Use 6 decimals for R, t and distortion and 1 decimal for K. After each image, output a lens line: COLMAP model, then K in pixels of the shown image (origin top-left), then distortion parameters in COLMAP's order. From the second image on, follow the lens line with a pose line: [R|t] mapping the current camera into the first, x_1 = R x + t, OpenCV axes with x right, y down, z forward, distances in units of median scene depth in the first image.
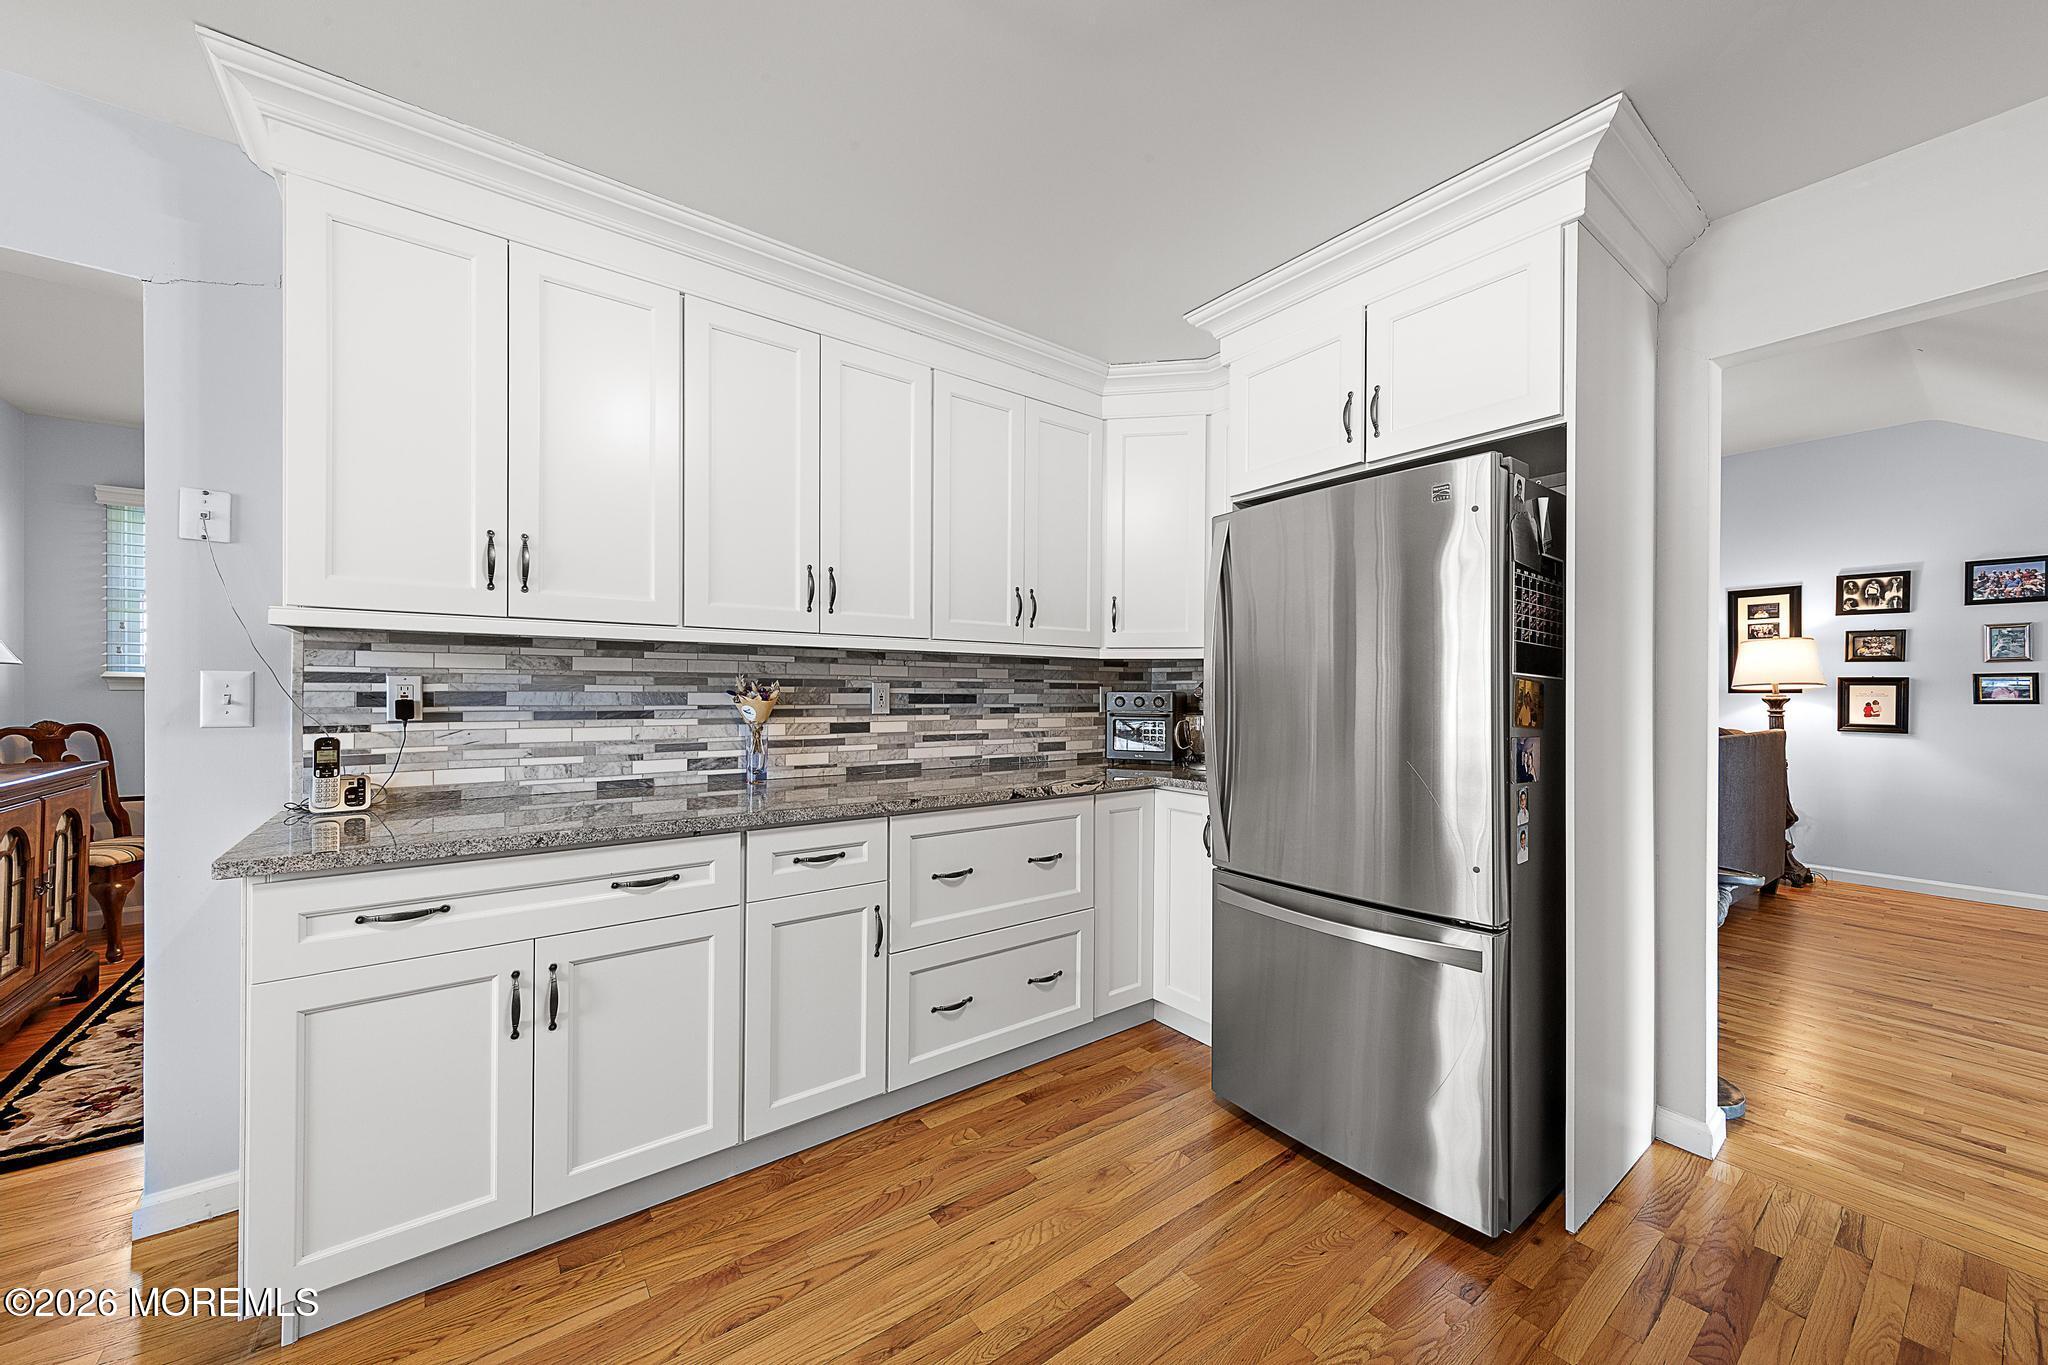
lens RADIAL K [[751.5, 0, 1016.1], [0, 751.5, 693.1], [0, 0, 1]] dist [0.001534, 0.000132]
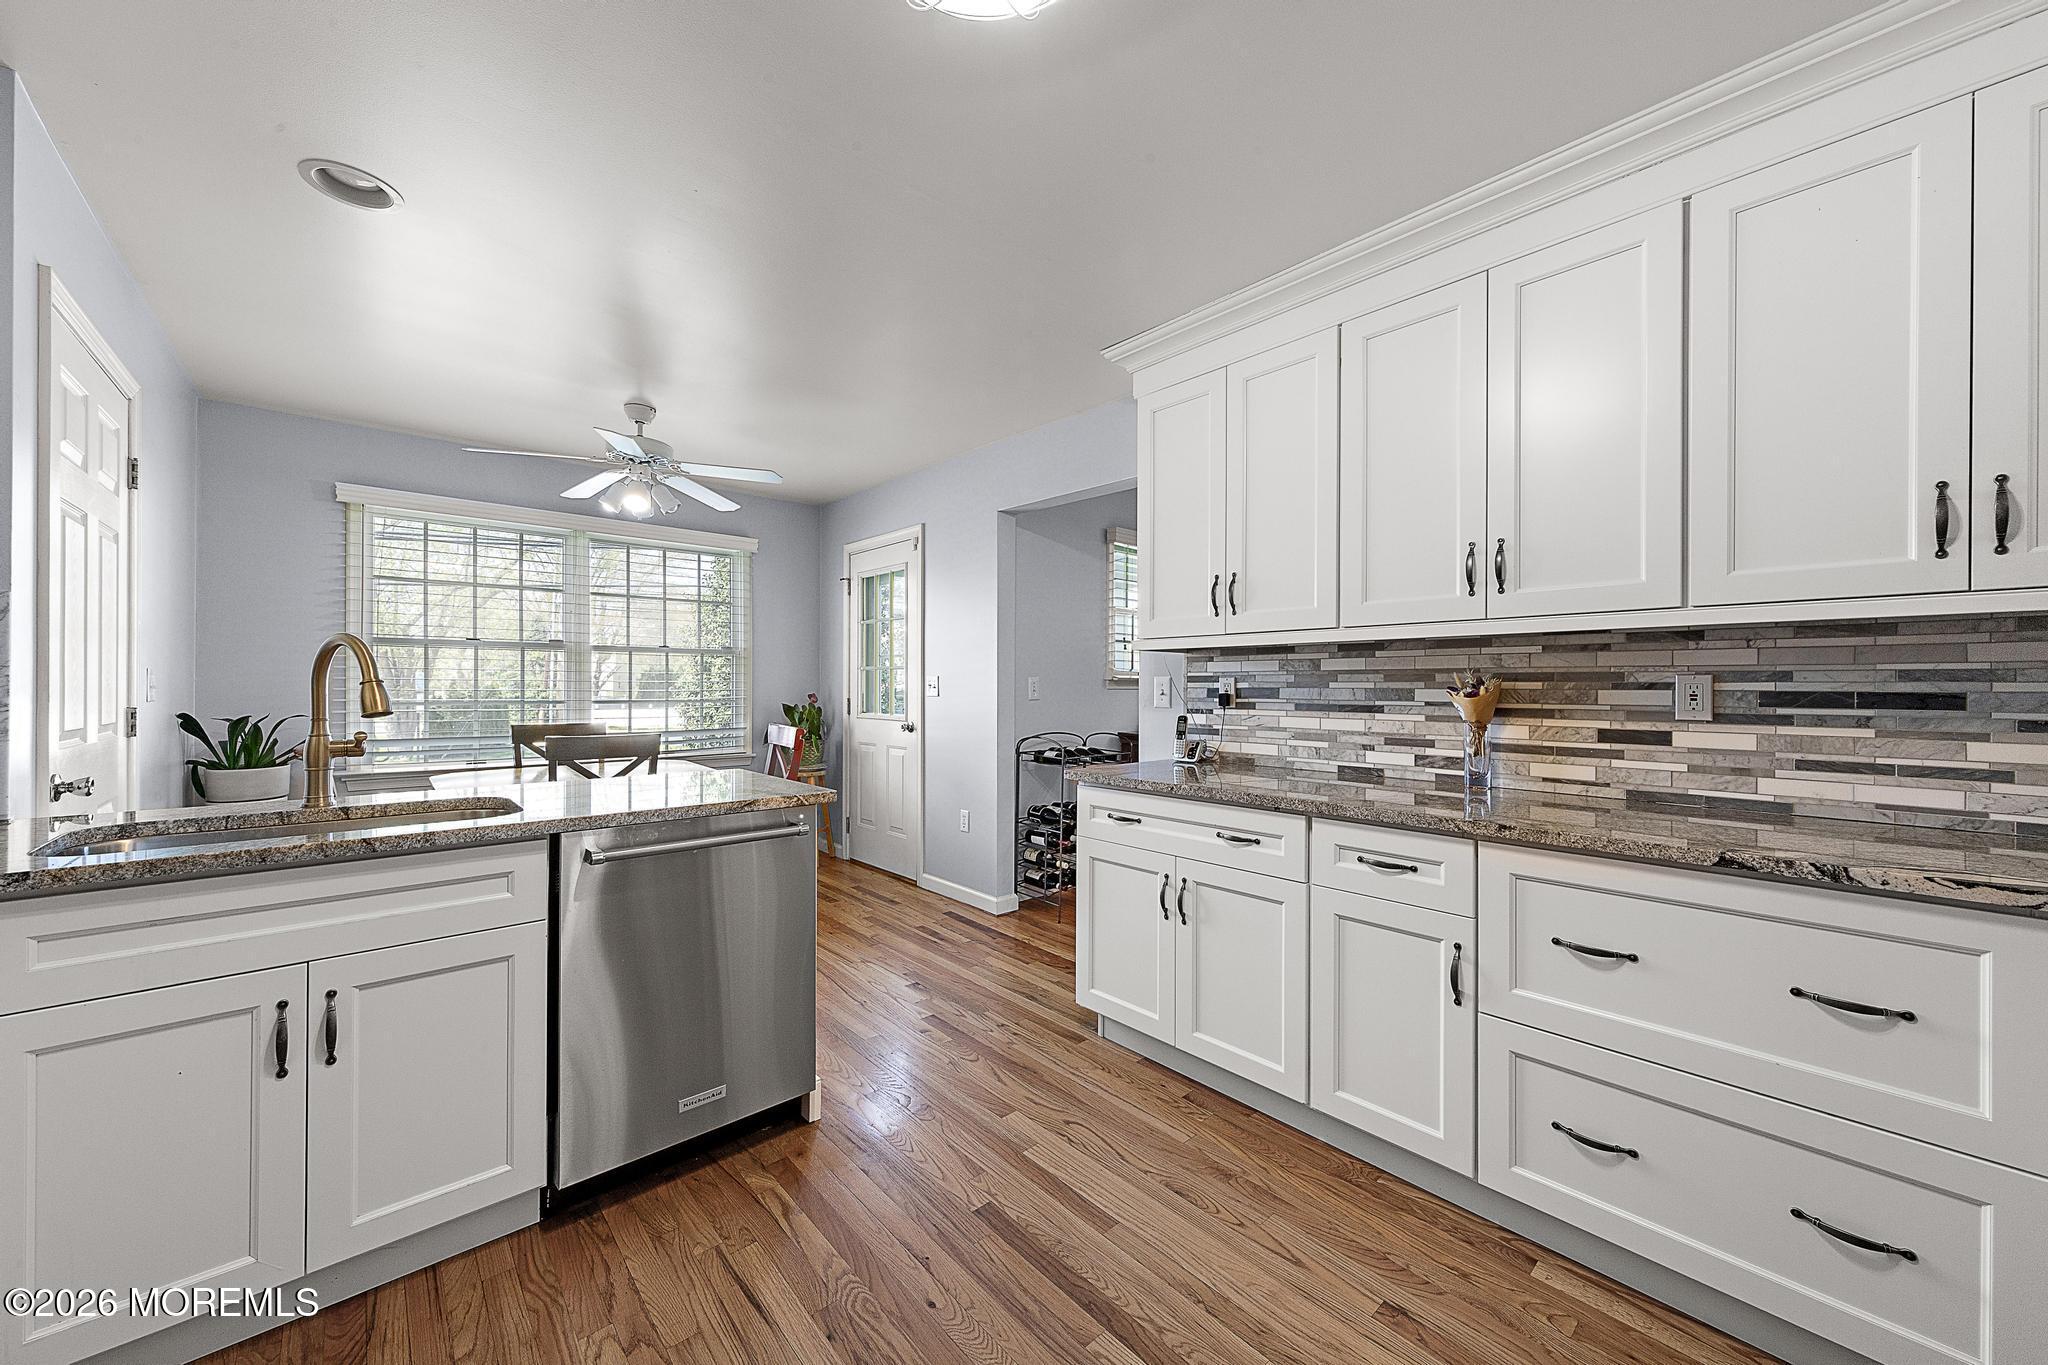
lens RADIAL K [[753.2, 0, 1024.0], [0, 753.2, 682.5], [0, 0, 1]] dist [0.000906, 0.000018]
pose [[0.078642, -0.008938, -0.996863, 0.551220], [-0.004119, 0.999948, -0.009290, 0.002394], [0.996894, 0.004837, 0.078602, 0.407927]]
